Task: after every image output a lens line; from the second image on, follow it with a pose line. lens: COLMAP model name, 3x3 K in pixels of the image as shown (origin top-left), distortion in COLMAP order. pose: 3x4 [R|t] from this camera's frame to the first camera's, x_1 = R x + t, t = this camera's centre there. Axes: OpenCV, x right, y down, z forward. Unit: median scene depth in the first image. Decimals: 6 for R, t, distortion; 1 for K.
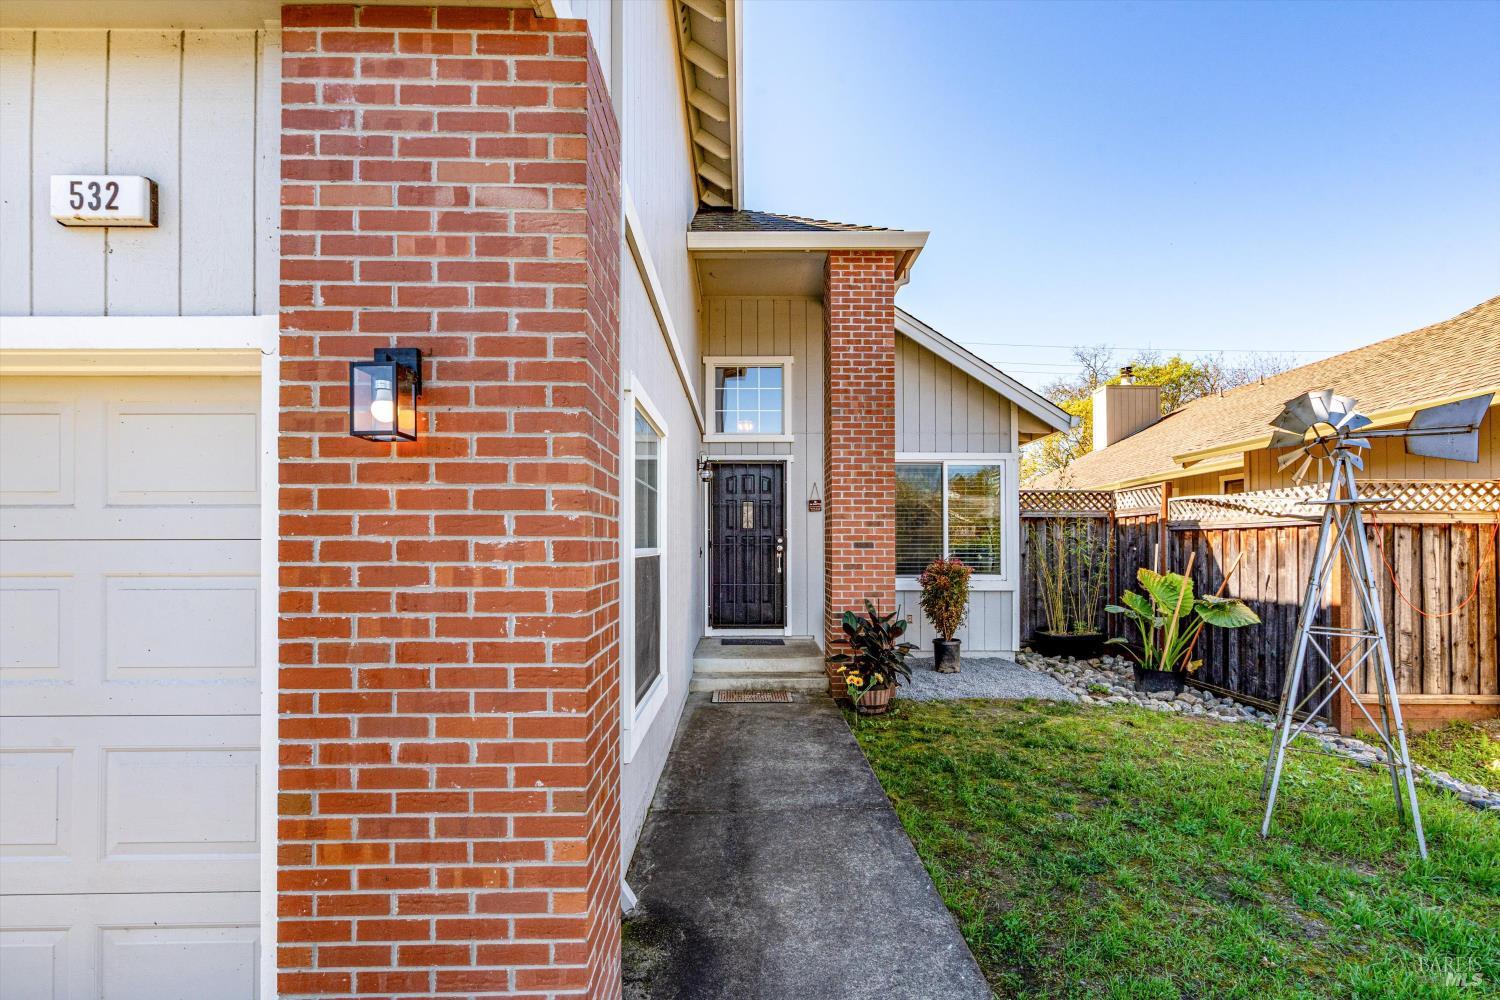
lens RADIAL K [[697.7, 0, 756.9], [0, 697.7, 535.9], [0, 0, 1]] dist [0.001560, 0.000196]
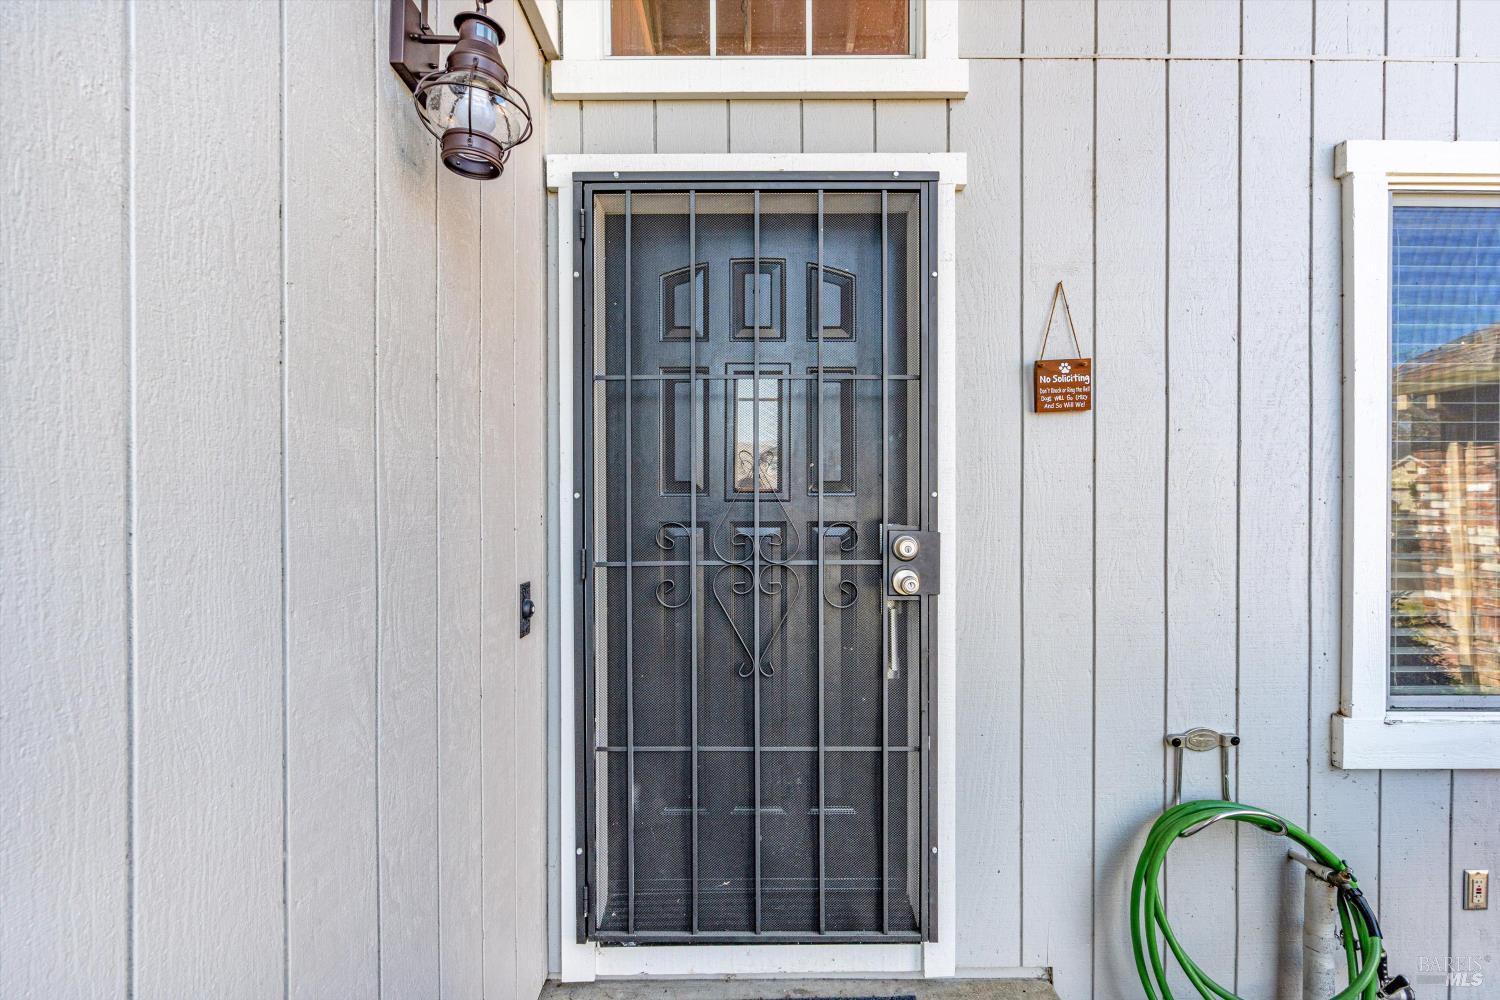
lens RADIAL K [[697.7, 0, 751.8], [0, 697.7, 497.9], [0, 0, 1]] dist [0.001560, 0.000196]
pose [[0.999818, -0.005150, -0.018361, -0.012505], [0.005404, 0.999890, 0.013800, -0.013365], [0.018288, -0.013896, 0.999736, 0.910114]]
